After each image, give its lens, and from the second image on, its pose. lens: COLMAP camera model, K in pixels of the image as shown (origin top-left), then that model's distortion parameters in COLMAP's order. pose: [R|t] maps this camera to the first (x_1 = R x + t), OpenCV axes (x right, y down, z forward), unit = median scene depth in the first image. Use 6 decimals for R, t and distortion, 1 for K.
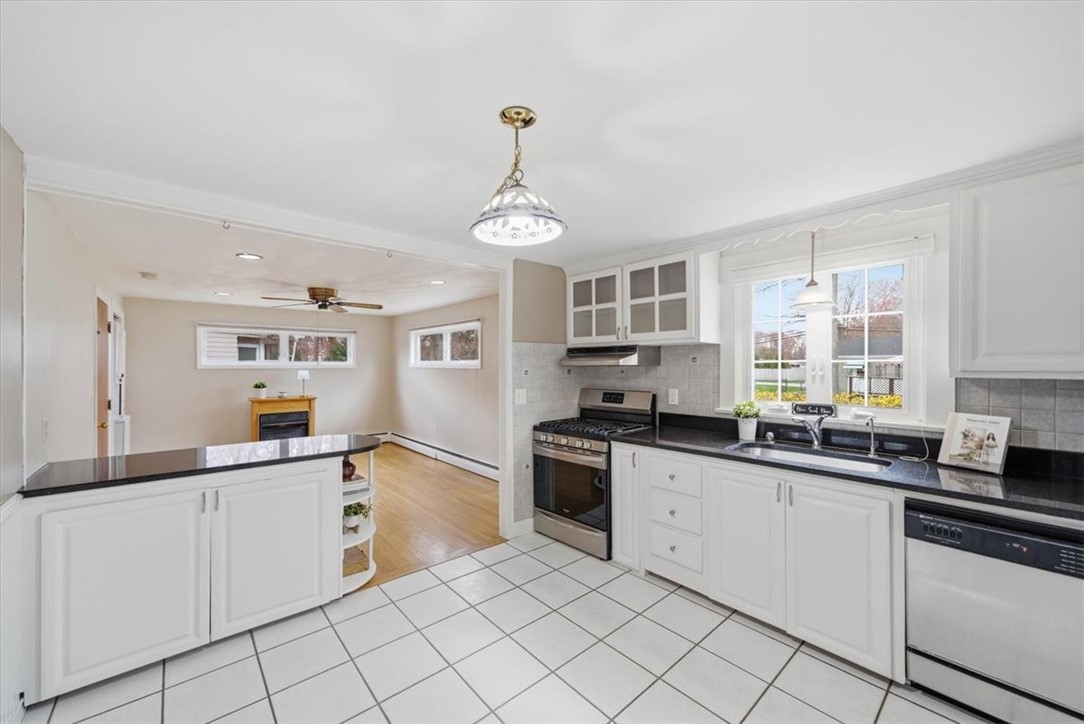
lens RADIAL K [[421.5, 0, 542.0], [0, 421.5, 362.0], [0, 0, 1]] dist [-0.024068, 0.000112]
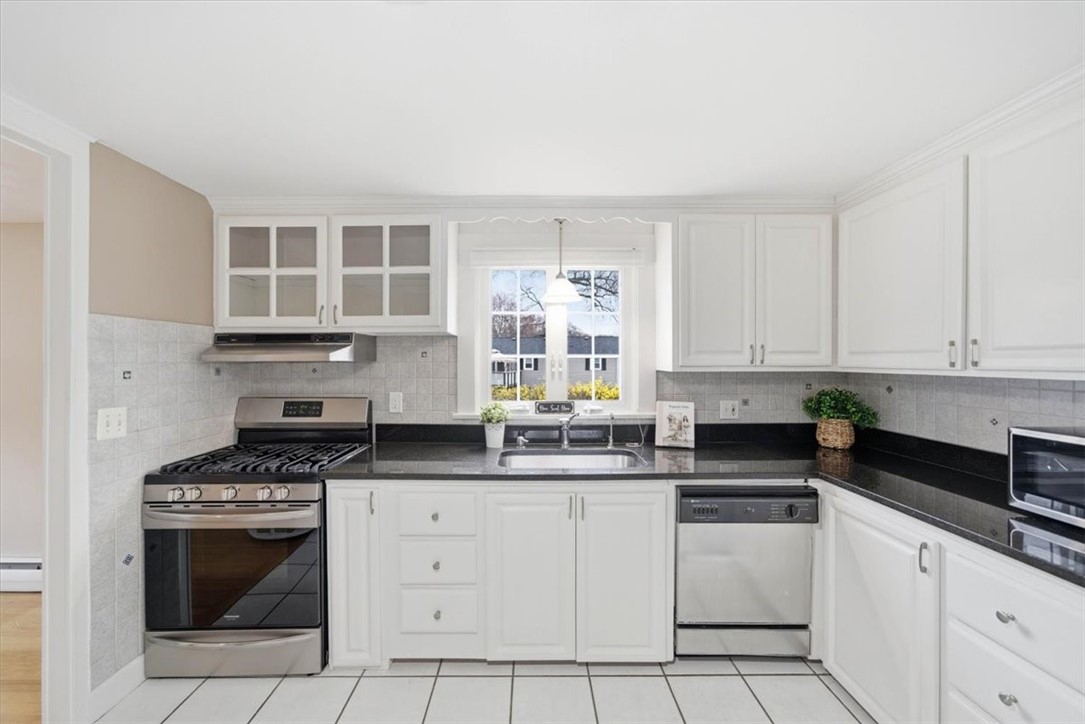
lens RADIAL K [[408.9, 0, 539.1], [0, 408.9, 357.6], [0, 0, 1]] dist [-0.047824, 0.022246]
pose [[0.662405, 0.008209, 0.749101, -0.080536], [-0.004444, 0.999965, -0.007028, 0.005173], [-0.749133, 0.001326, 0.662418, 0.350112]]
